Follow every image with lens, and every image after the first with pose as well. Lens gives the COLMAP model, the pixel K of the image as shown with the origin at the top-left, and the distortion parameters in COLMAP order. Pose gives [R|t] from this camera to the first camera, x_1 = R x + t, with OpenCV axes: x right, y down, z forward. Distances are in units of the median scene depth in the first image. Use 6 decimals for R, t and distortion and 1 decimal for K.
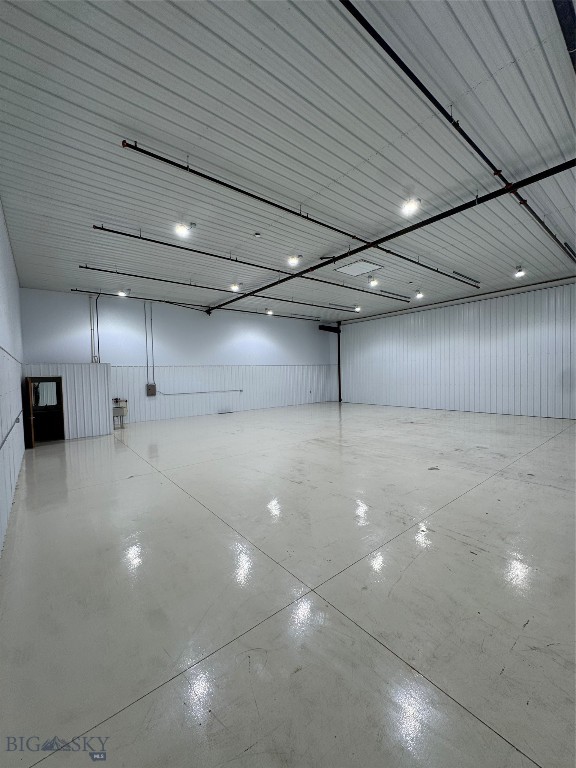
lens RADIAL K [[308.5, 0, 288.0], [0, 308.5, 384.0], [0, 0, 1]] dist [-0.002718, 0.000234]
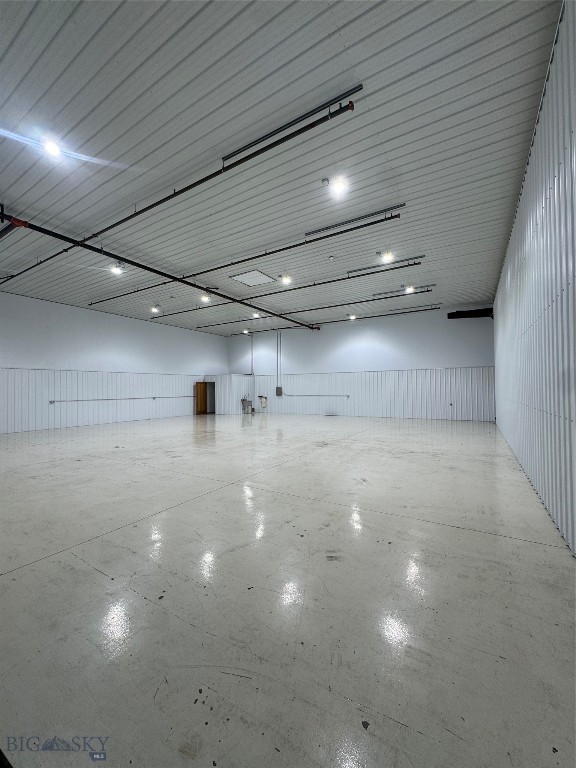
lens RADIAL K [[308.5, 0, 288.0], [0, 308.5, 384.0], [0, 0, 1]] dist [-0.002718, 0.000234]
pose [[0.334120, 0.005273, -0.942516, 0.915338], [-0.033947, 0.999403, -0.006443, -0.007648], [0.941919, 0.034148, 0.334100, 0.558916]]
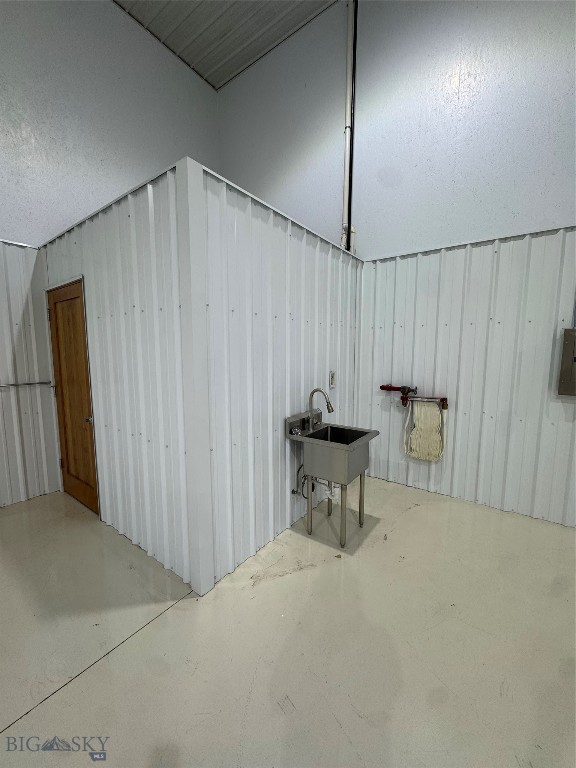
lens RADIAL K [[308.5, 0, 288.0], [0, 308.5, 384.0], [0, 0, 1]] dist [-0.002718, 0.000234]
pose [[0.250235, 0.114923, -0.961340, -0.317088], [-0.059707, 0.992872, 0.103151, 0.023227], [0.966342, 0.031587, 0.255313, 0.787396]]
